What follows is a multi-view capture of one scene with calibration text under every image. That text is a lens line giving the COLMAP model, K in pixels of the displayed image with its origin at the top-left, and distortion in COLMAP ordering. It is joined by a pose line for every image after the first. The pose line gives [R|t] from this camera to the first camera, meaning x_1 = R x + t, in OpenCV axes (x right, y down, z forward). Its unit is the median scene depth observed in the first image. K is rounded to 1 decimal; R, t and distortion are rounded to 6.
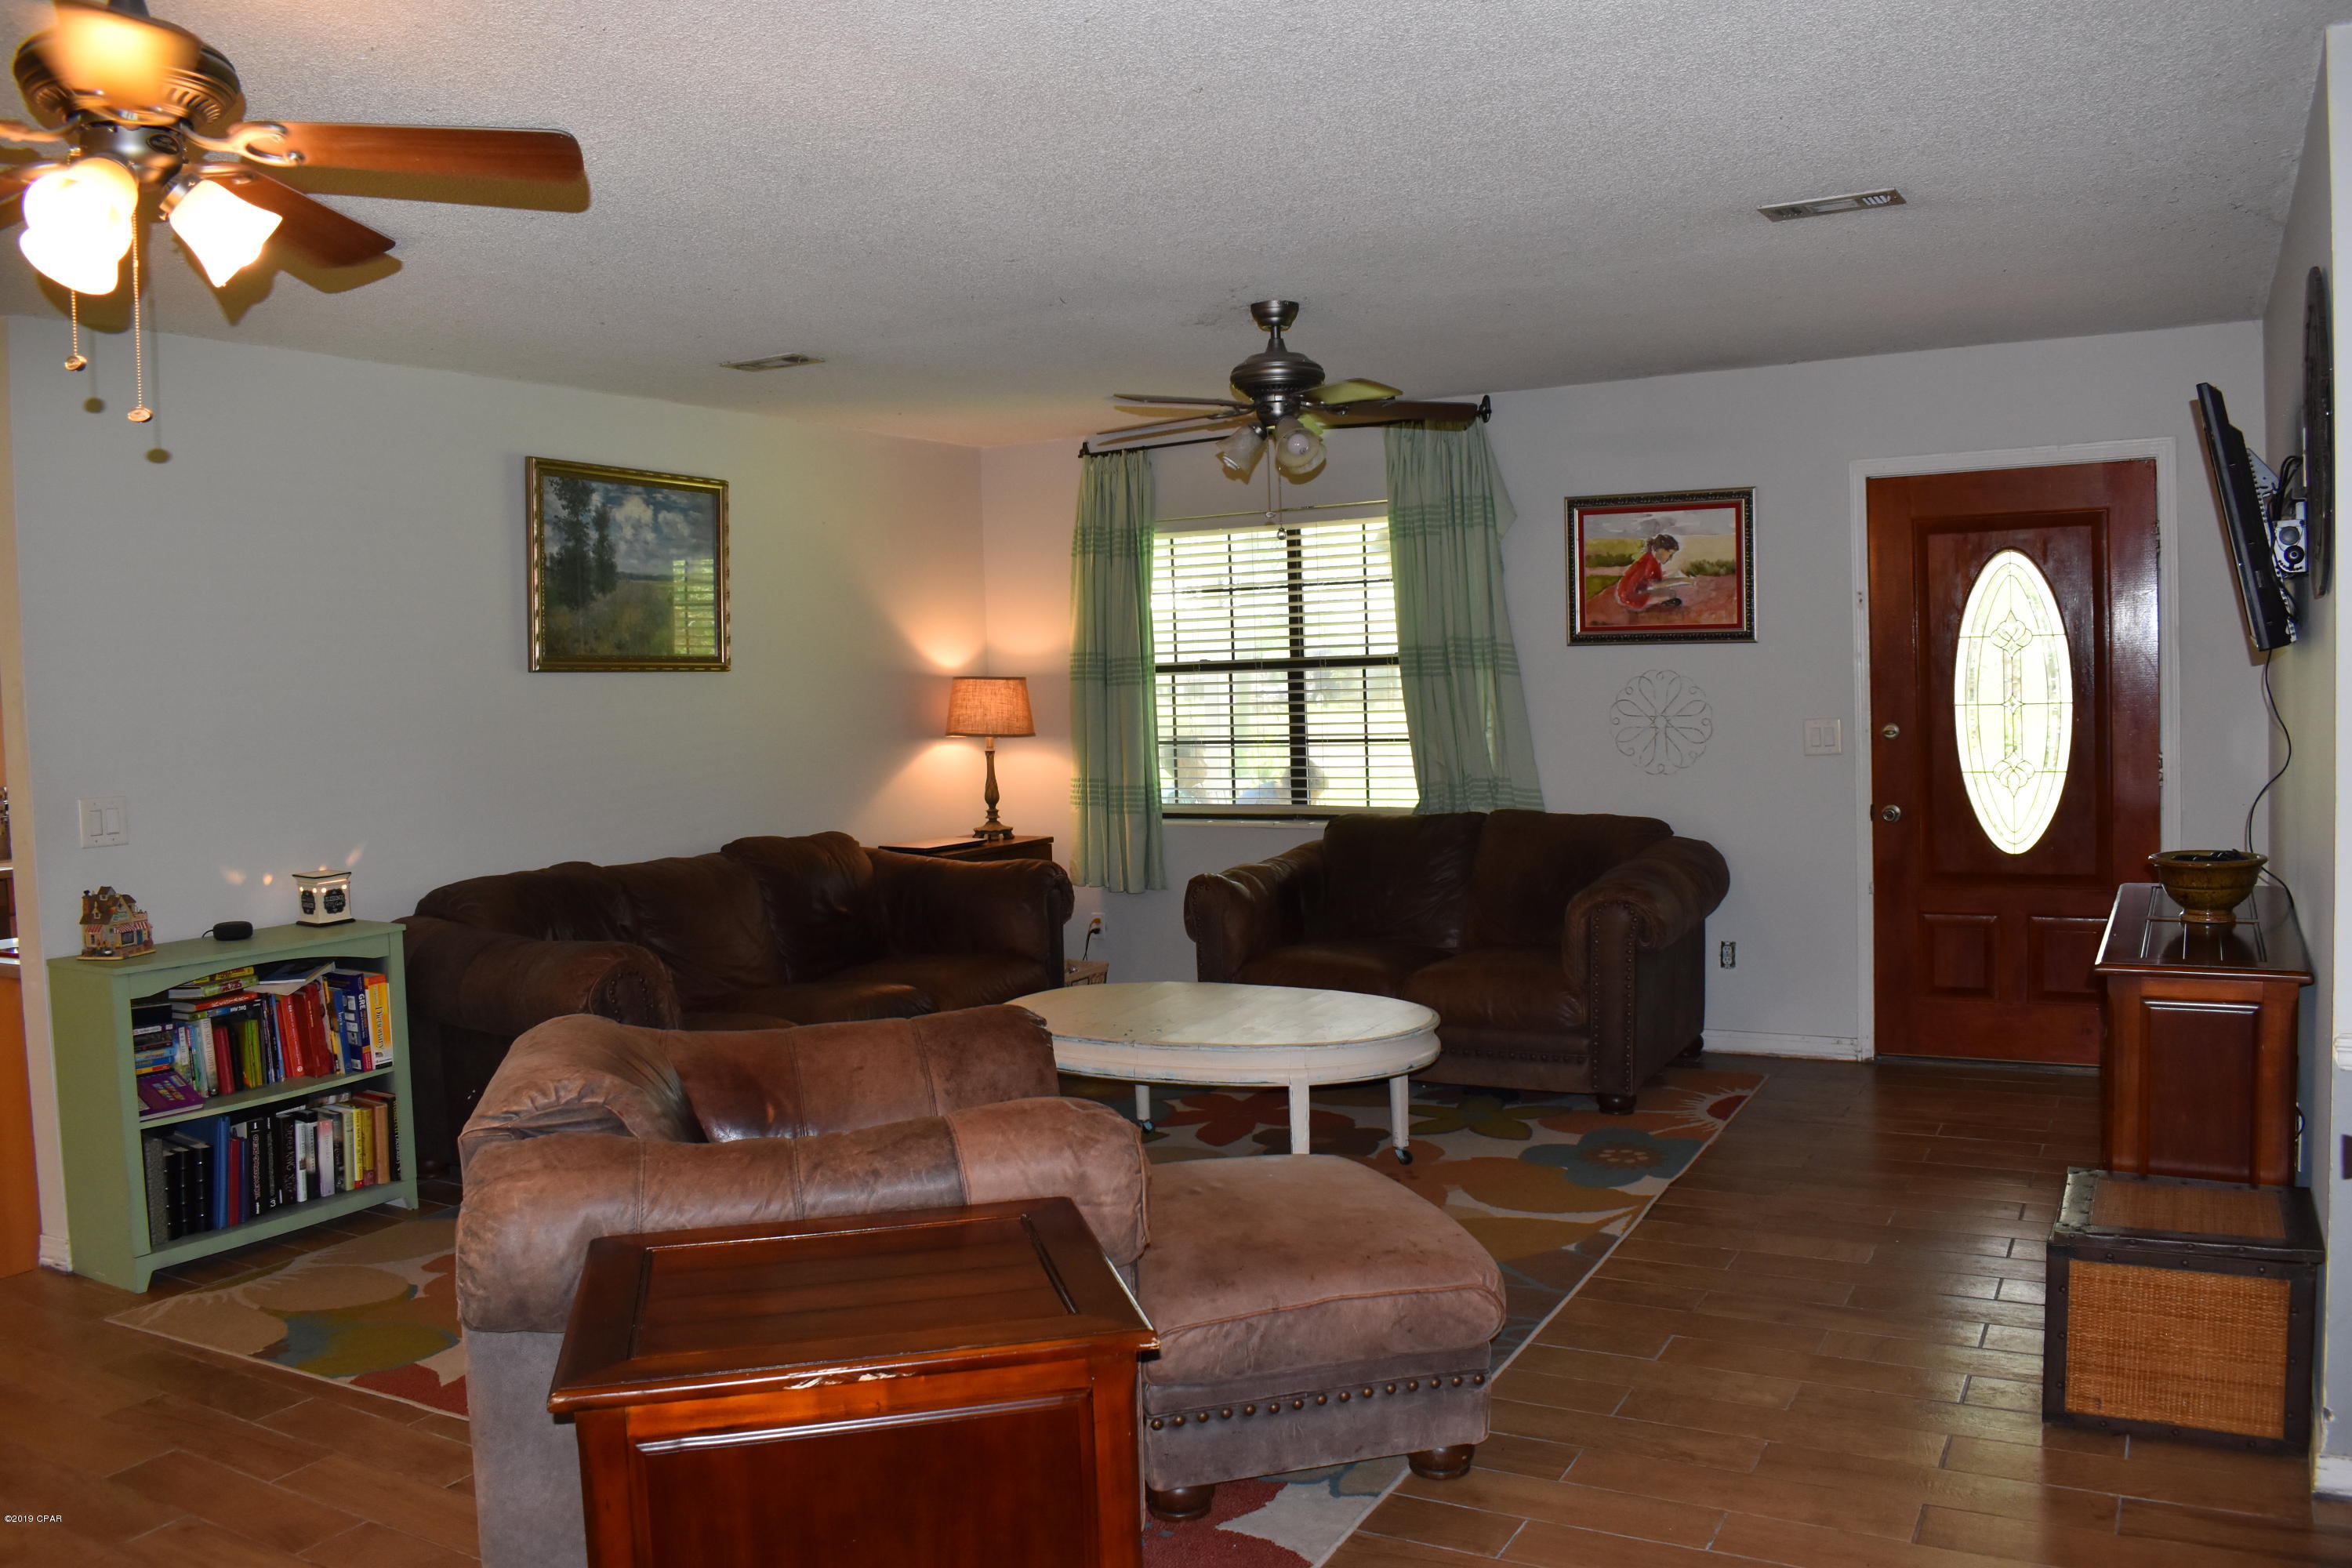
lens RADIAL K [[1962.1, 0, 1176.0], [0, 1962.1, 784.0], [0, 0, 1]] dist [-0.008024, 0.001888]
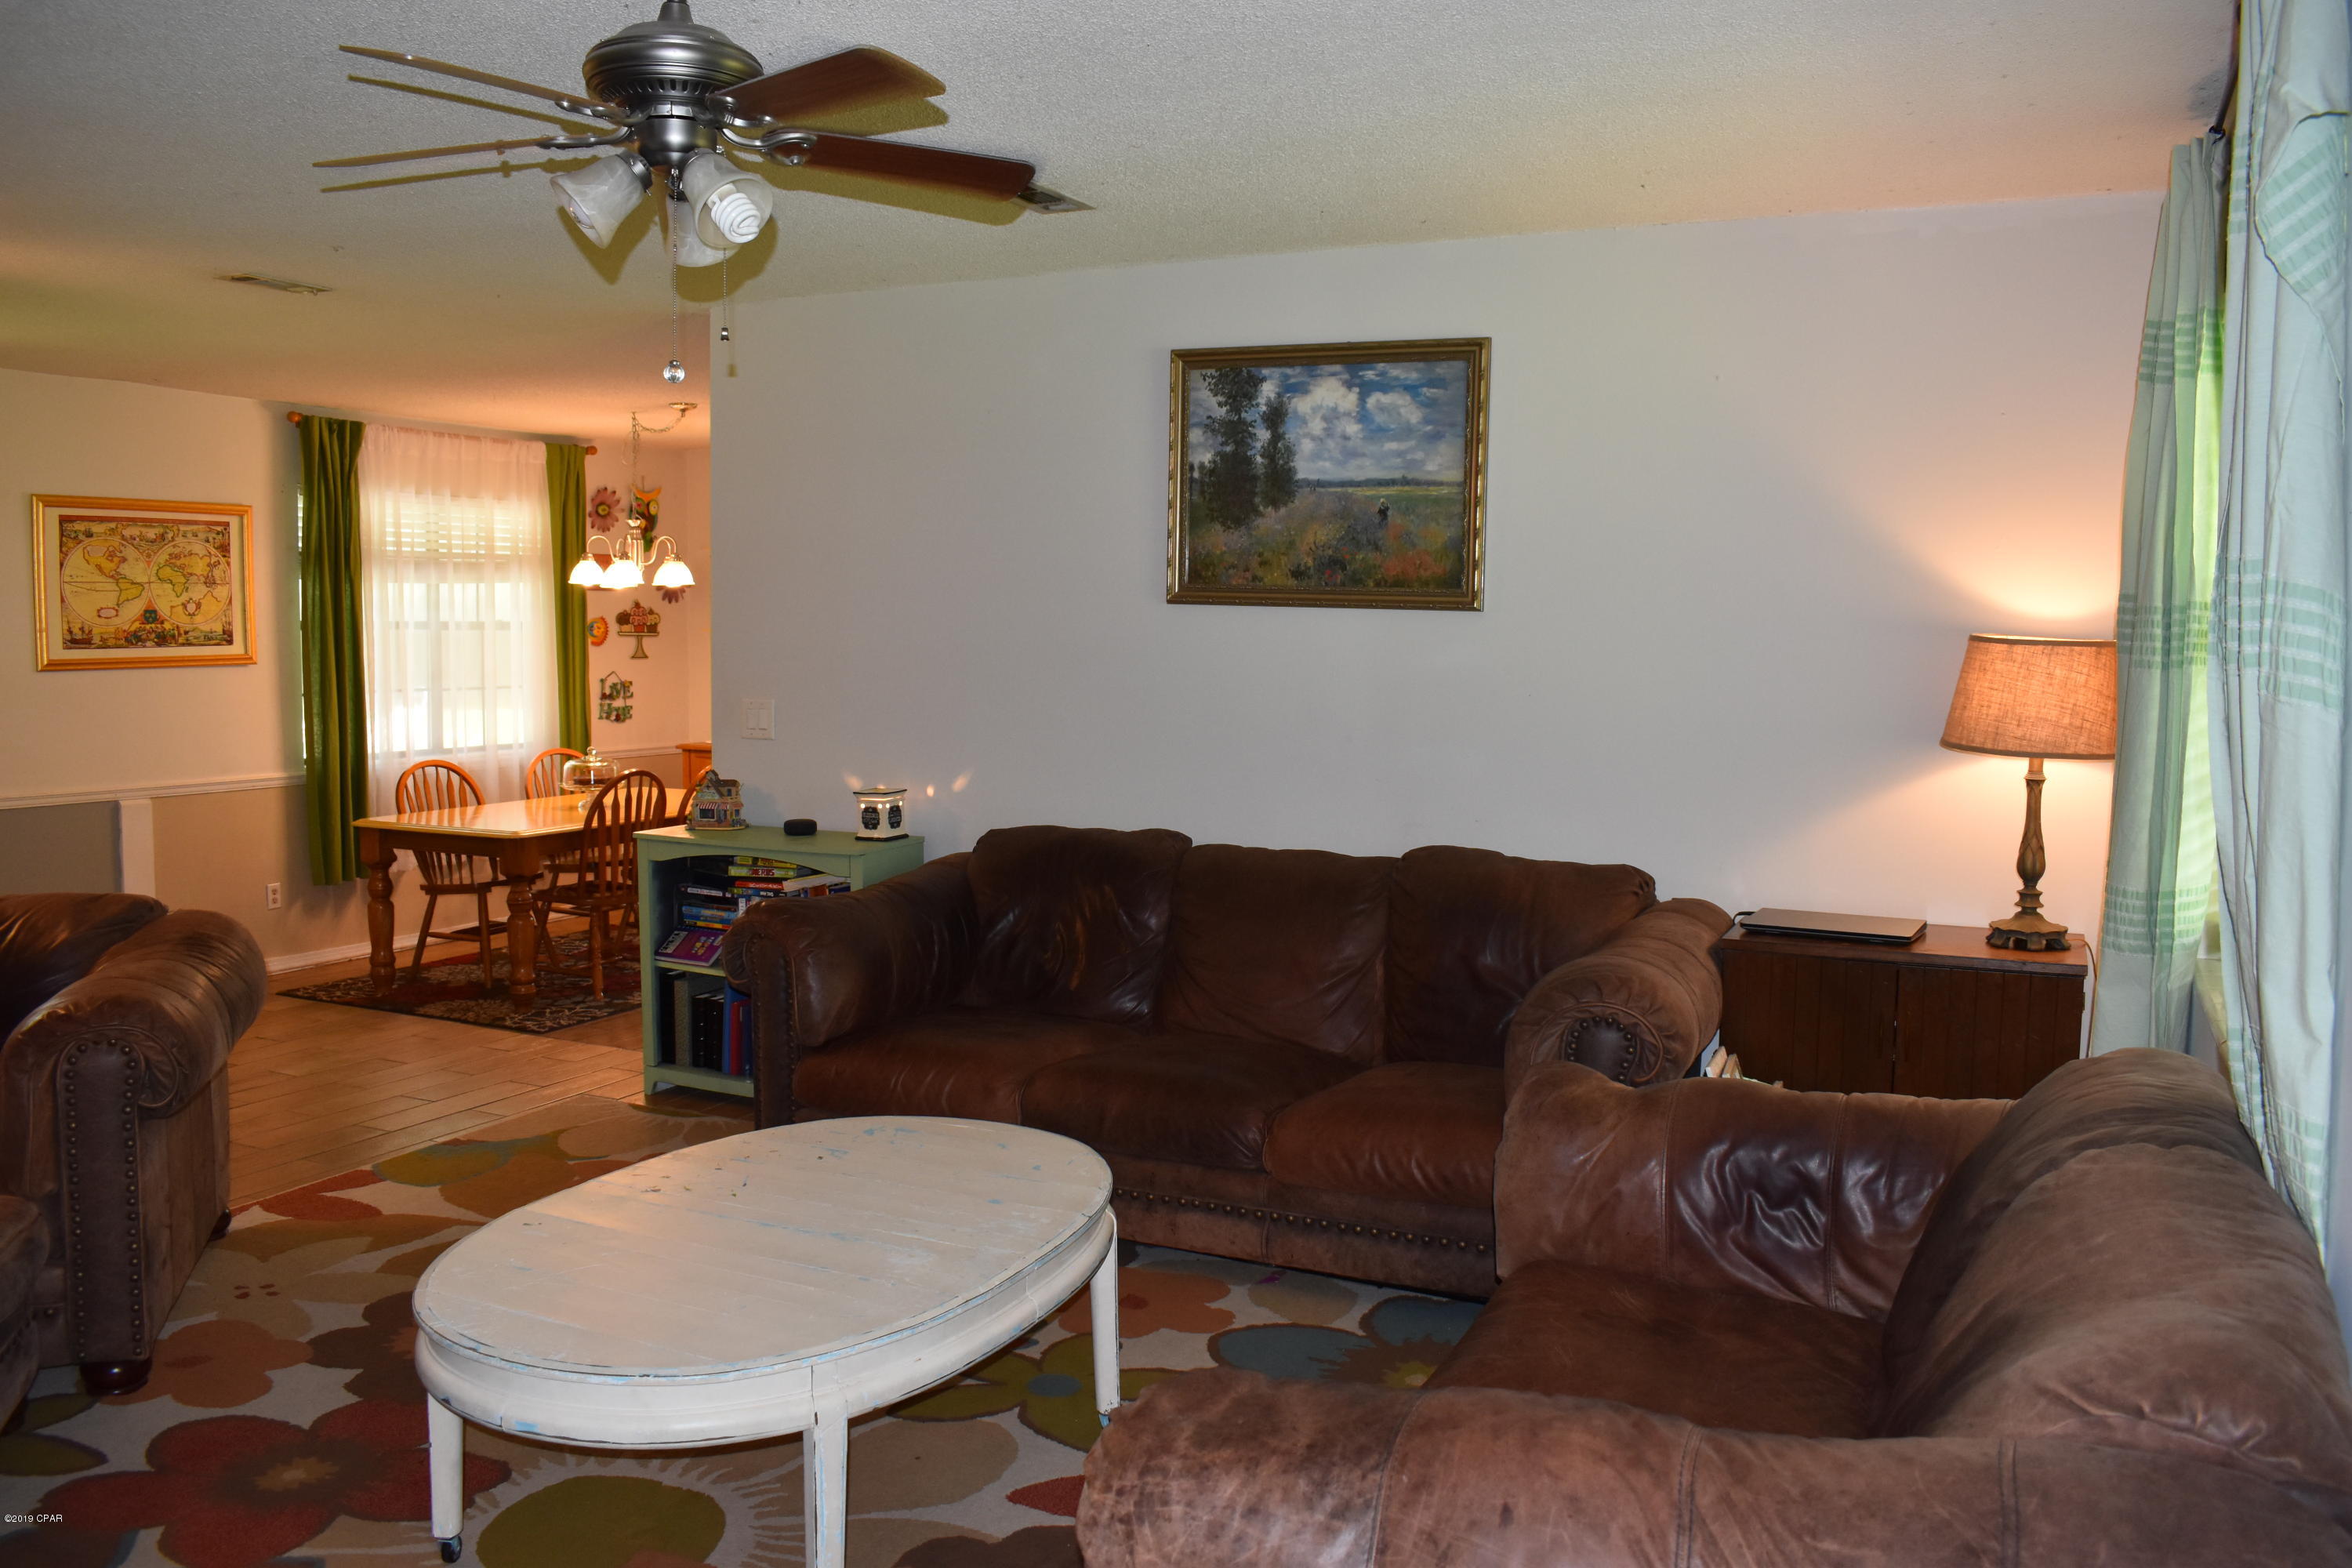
lens RADIAL K [[1962.1, 0, 1176.0], [0, 1962.1, 784.0], [0, 0, 1]] dist [-0.008024, 0.001888]
pose [[0.044726, 0.104332, -0.993536, 0.512287], [-0.075276, 0.992056, 0.100787, -0.062903], [0.996159, 0.070282, 0.052224, 0.926593]]
